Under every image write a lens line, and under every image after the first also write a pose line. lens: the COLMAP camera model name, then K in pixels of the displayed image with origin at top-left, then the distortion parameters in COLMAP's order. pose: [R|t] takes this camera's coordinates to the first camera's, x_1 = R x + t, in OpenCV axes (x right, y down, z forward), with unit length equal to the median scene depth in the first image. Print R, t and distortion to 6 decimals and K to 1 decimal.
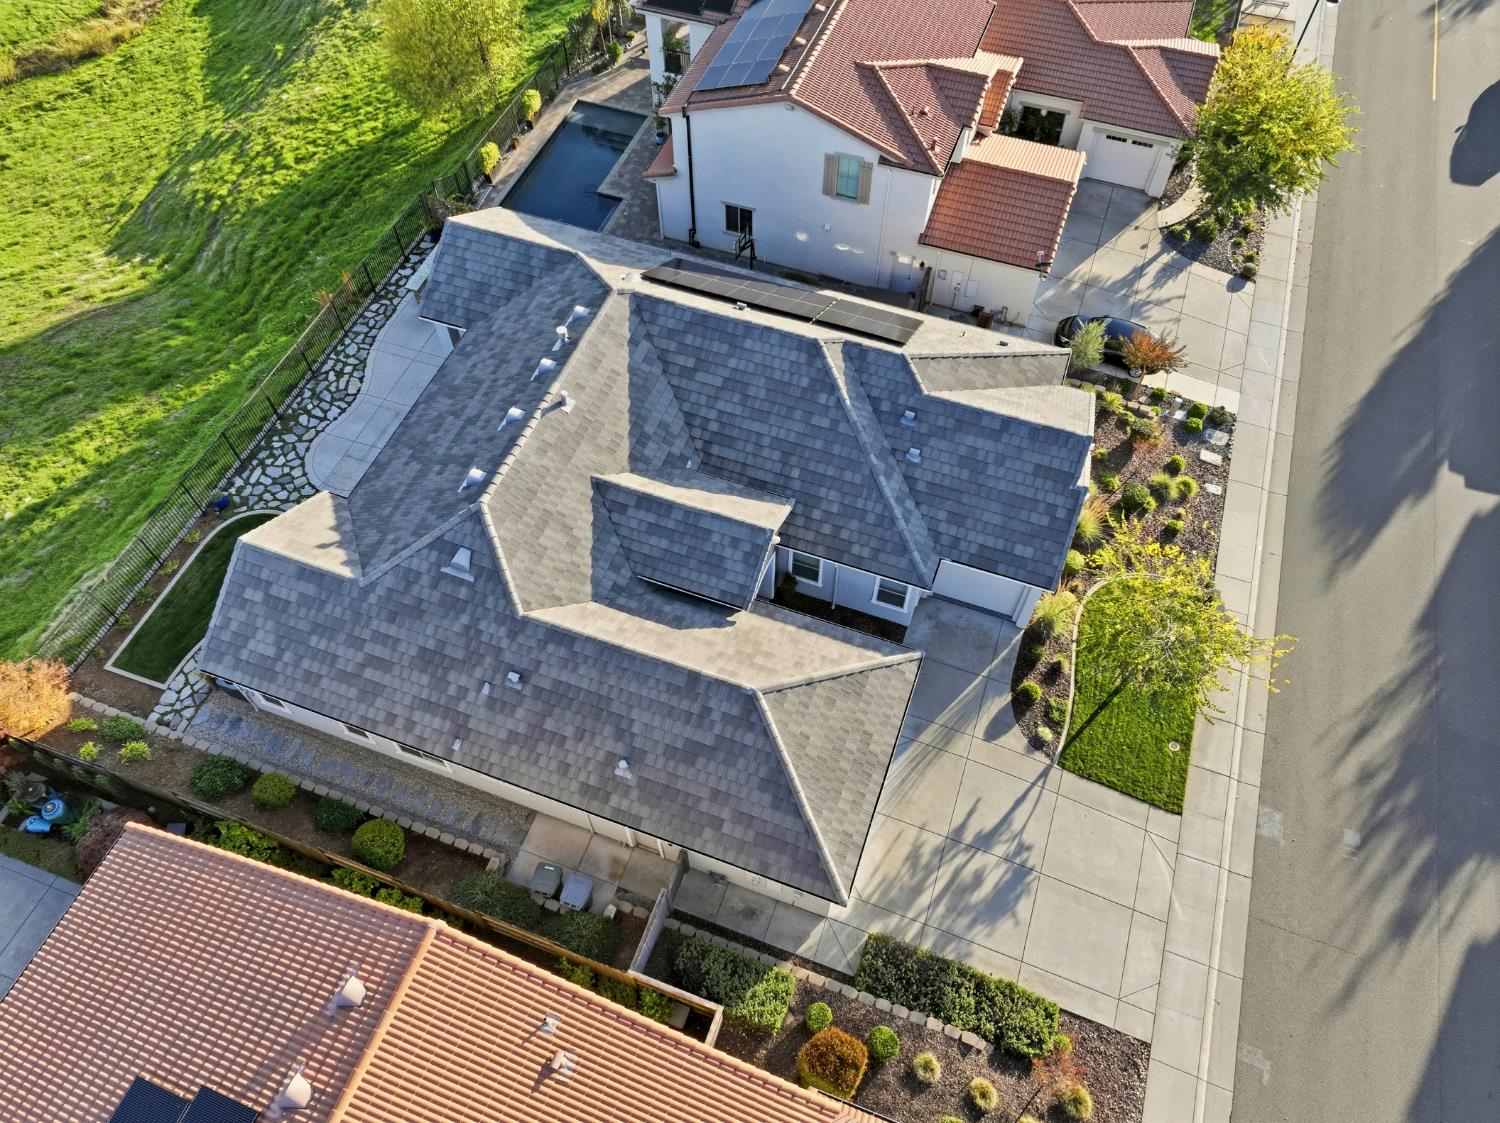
lens RADIAL K [[1065.2, 0, 749.5], [0, 1065.2, 575.8], [0, 0, 1]] dist [-0.001632, 0.018236]
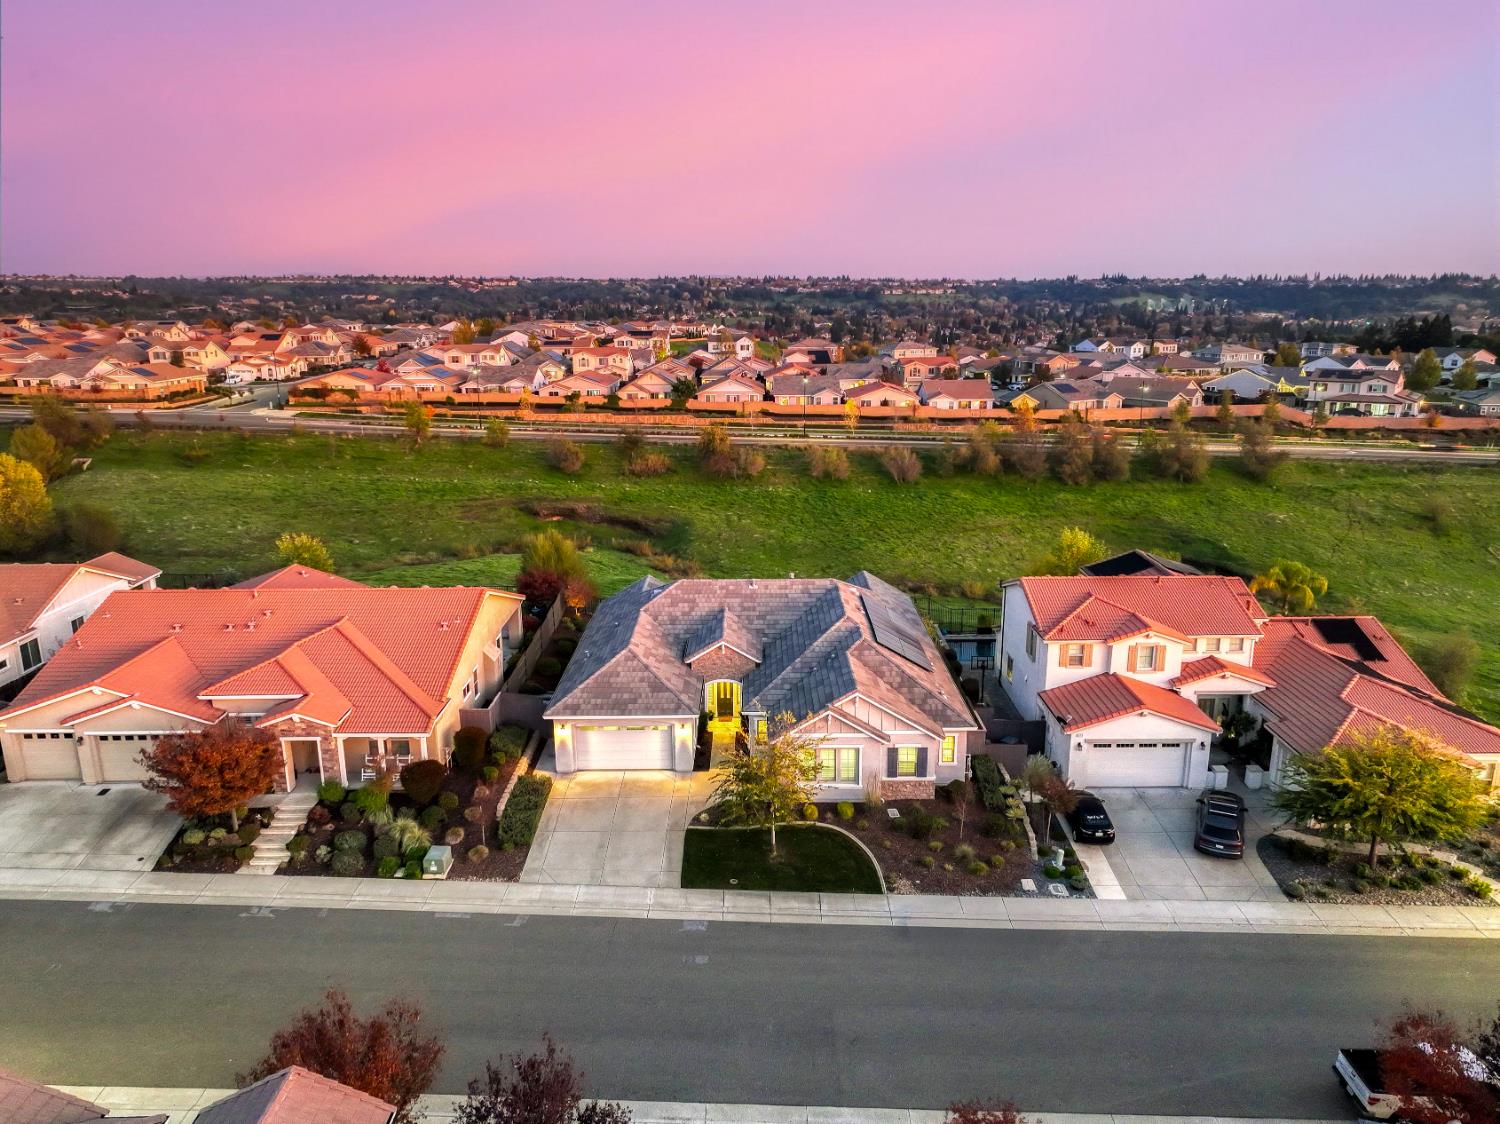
lens RADIAL K [[1055.7, 0, 748.0], [0, 1055.7, 557.8], [0, 0, 1]] dist [0.003095, 0.010314]
pose [[0.340127, 0.225781, -0.912873, 1.418838], [-0.788674, 0.597188, -0.146149, 0.090753], [0.512159, 0.769668, 0.381187, 0.173018]]
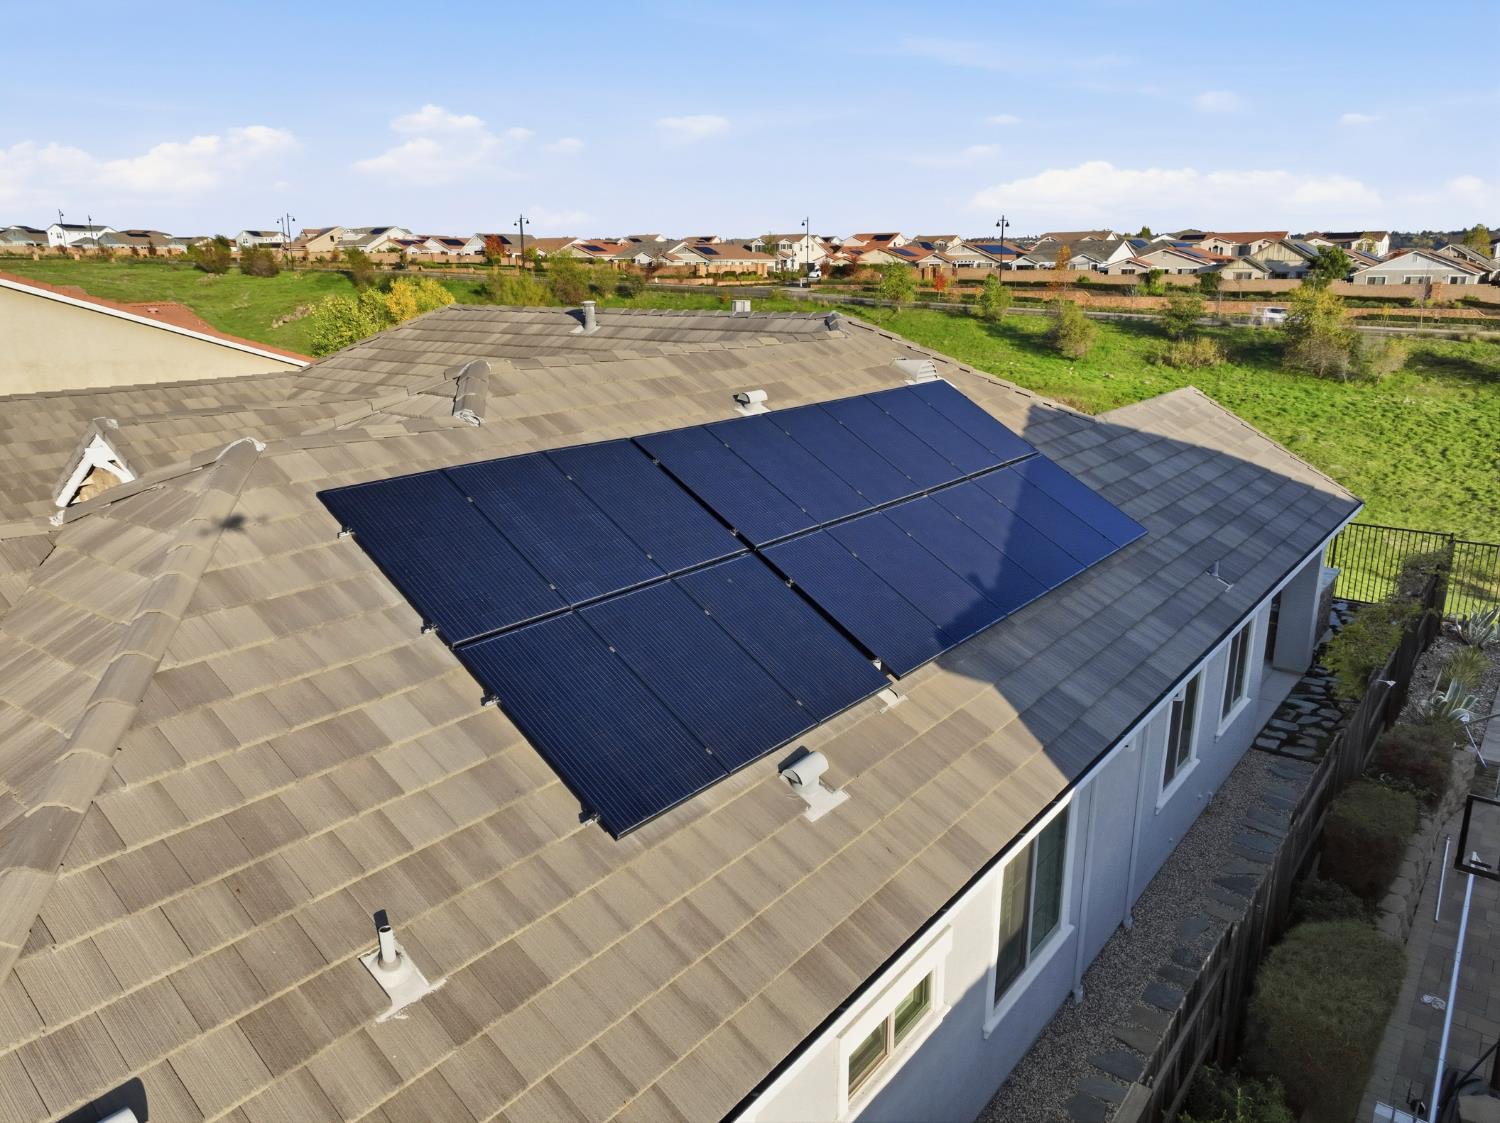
lens RADIAL K [[1057.3, 0, 748.4], [0, 1057.3, 557.5], [0, 0, 1]] dist [-0.001695, 0.018856]
pose [[-0.307760, 0.255532, -0.916508, 0.304477], [-0.797023, 0.456857, 0.395014, -0.347224], [0.519651, 0.852048, 0.063063, 0.973470]]
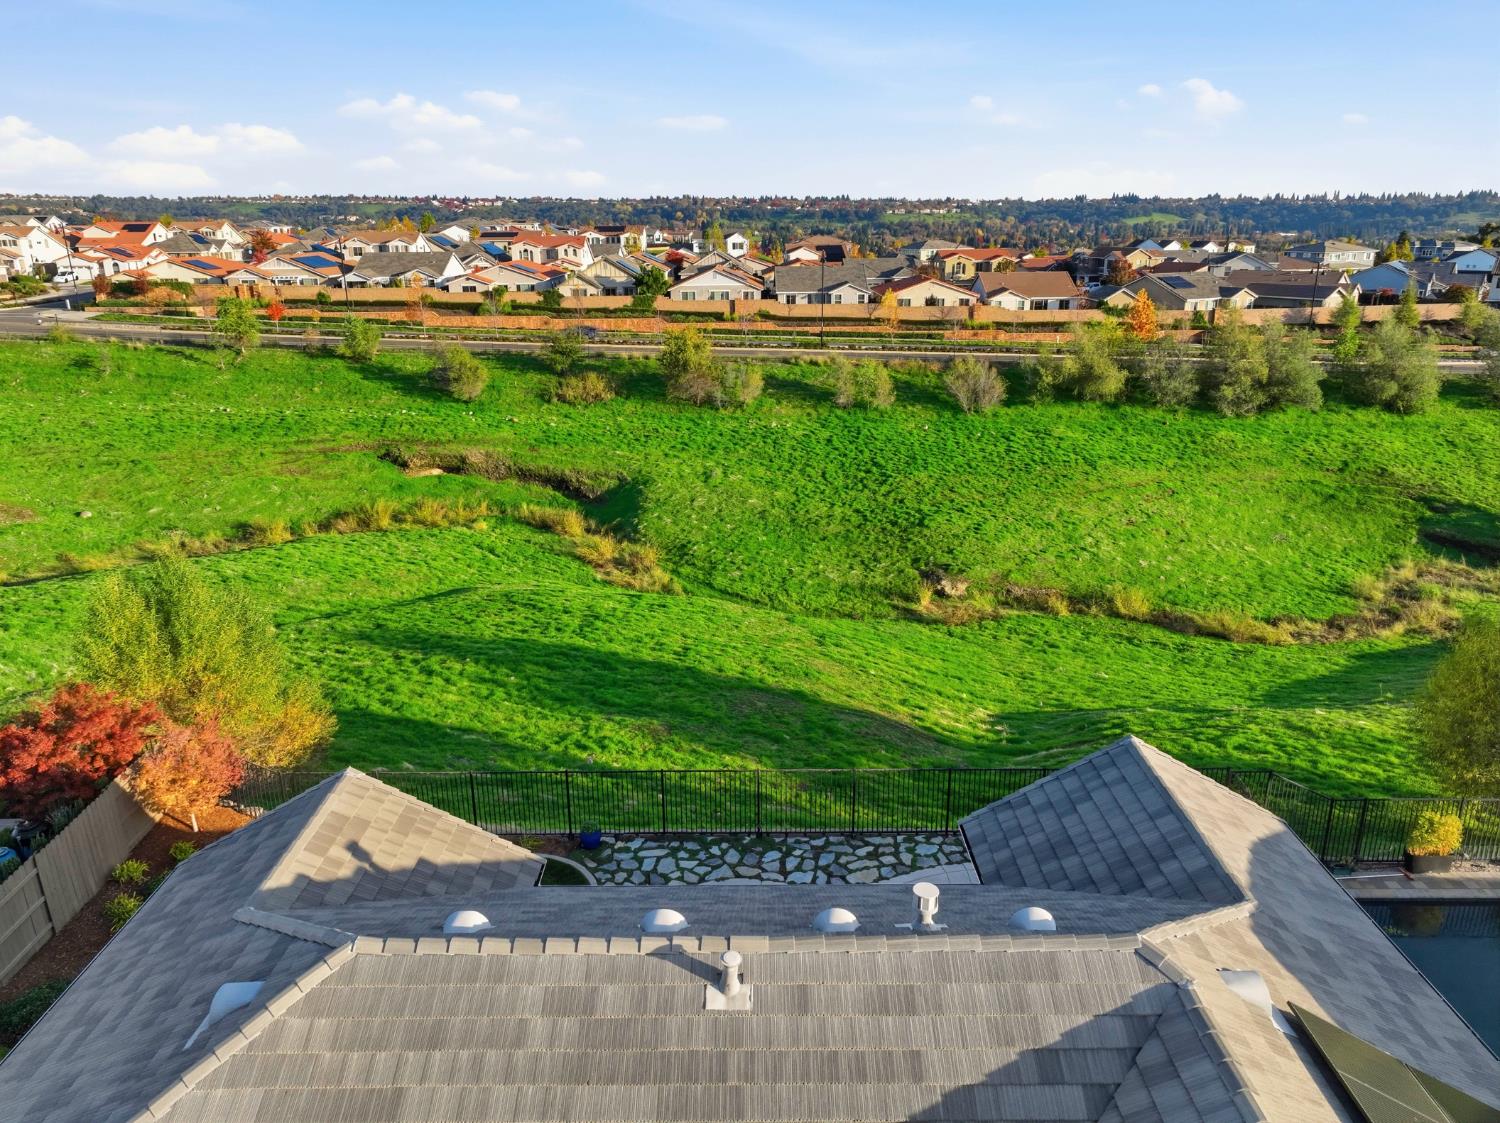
lens RADIAL K [[1057.3, 0, 748.4], [0, 1057.3, 557.5], [0, 0, 1]] dist [-0.001695, 0.018856]
pose [[0.343810, 0.284405, -0.894935, 0.102779], [-0.787260, 0.606802, -0.109606, -0.190966], [0.511876, 0.742230, 0.432525, 0.639537]]
